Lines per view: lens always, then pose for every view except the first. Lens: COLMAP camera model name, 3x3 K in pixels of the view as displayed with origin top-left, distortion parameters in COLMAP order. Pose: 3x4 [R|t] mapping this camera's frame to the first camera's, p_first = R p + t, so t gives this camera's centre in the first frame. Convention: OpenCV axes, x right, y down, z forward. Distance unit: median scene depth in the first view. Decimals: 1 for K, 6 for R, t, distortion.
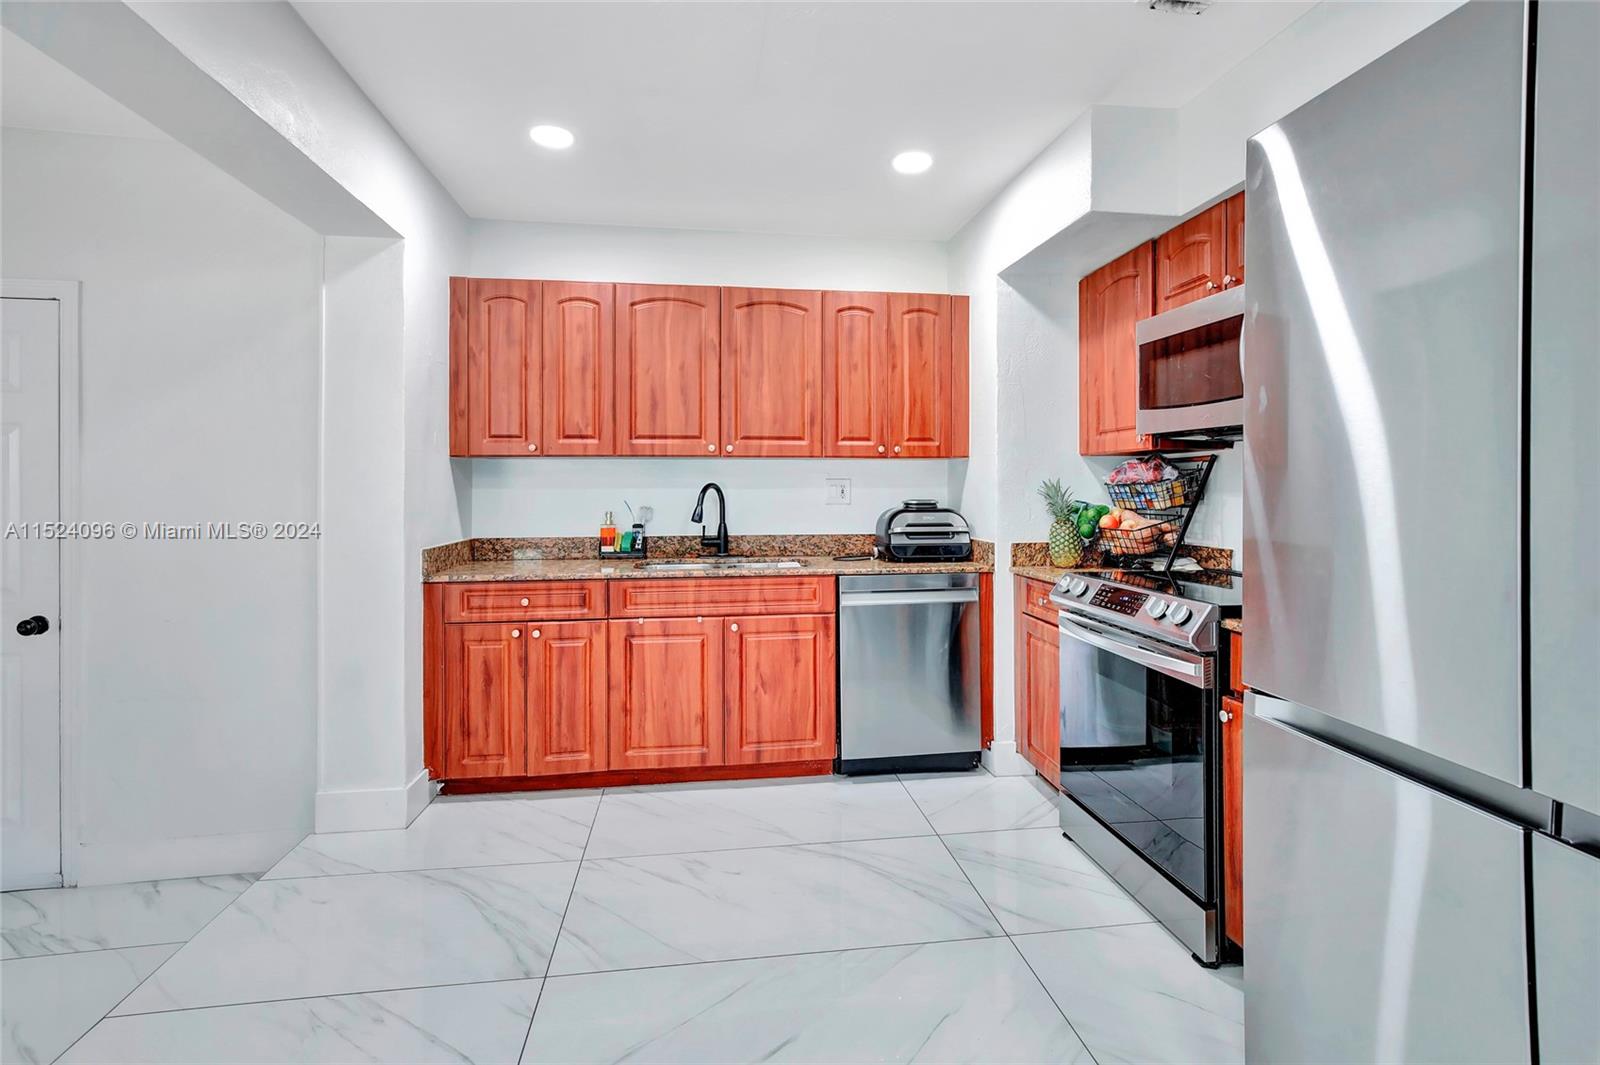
lens RADIAL K [[747.9, 0, 803.5], [0, 747.9, 483.9], [0, 0, 1]] dist [-0.001237, 0.000025]
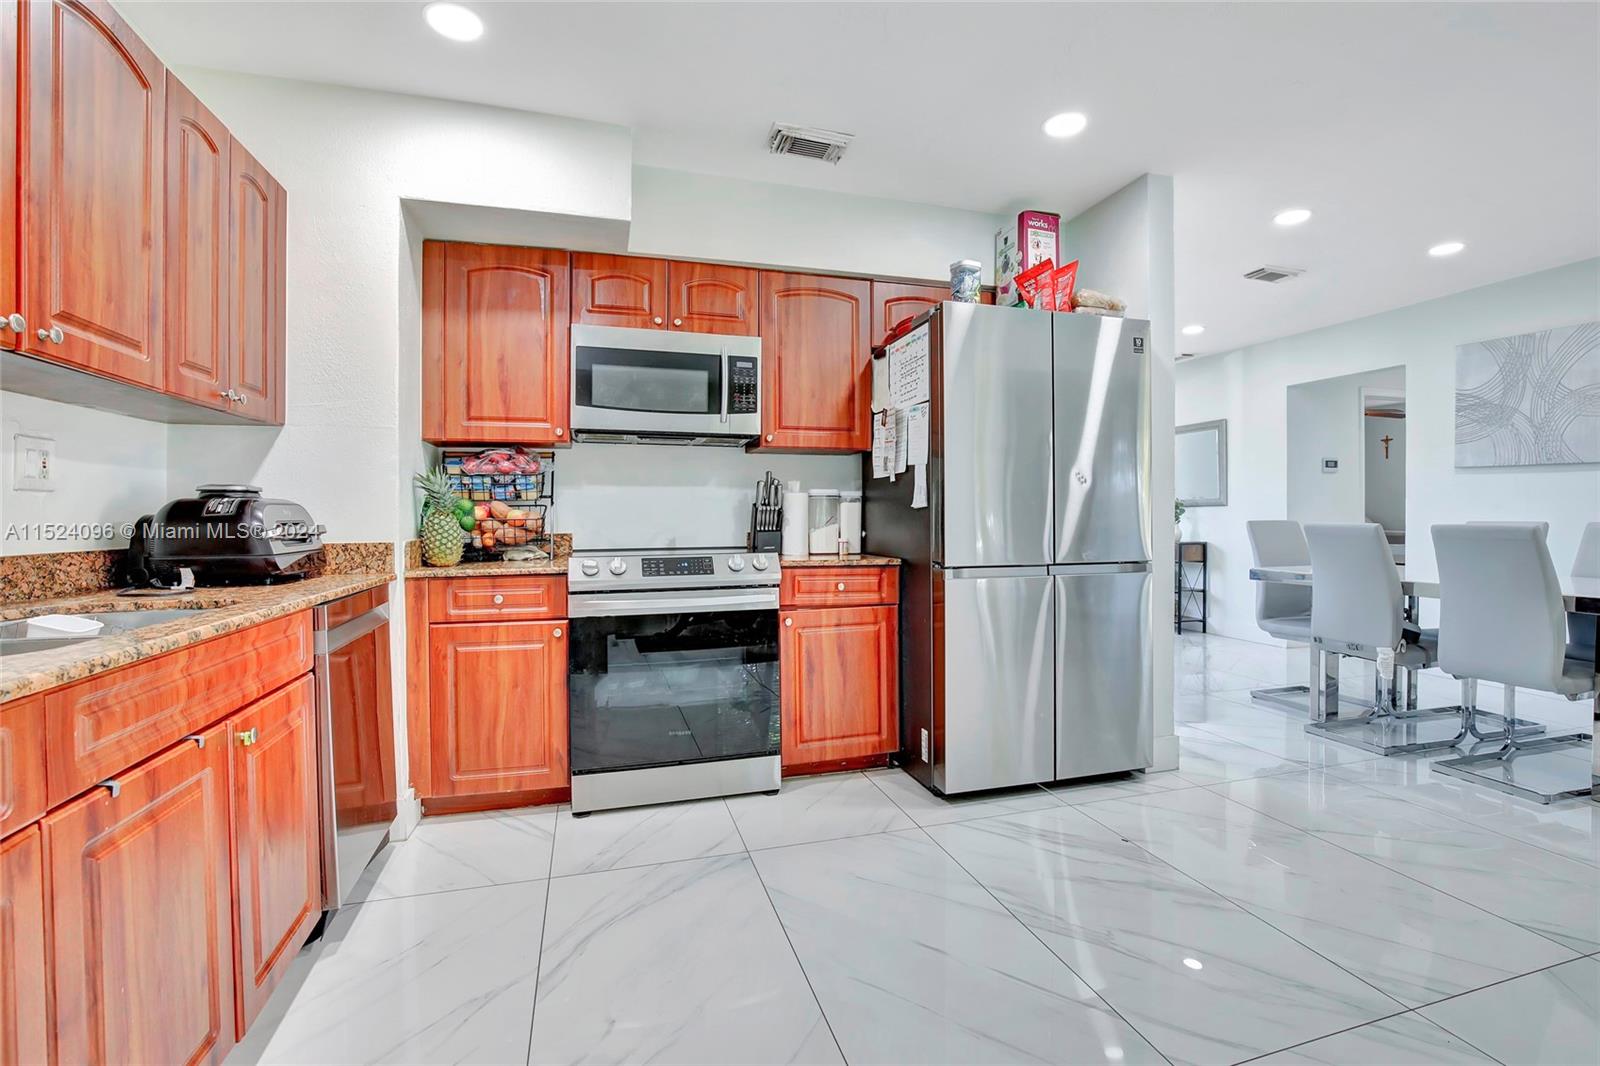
lens RADIAL K [[747.1, 0, 801.6], [0, 747.1, 513.0], [0, 0, 1]] dist [-0.002614, 0.000218]
pose [[-0.123999, 0.005190, 0.992269, -0.687461], [0.009544, 0.999946, -0.004037, 0.068134], [-0.992236, 0.008969, -0.124042, 0.822494]]
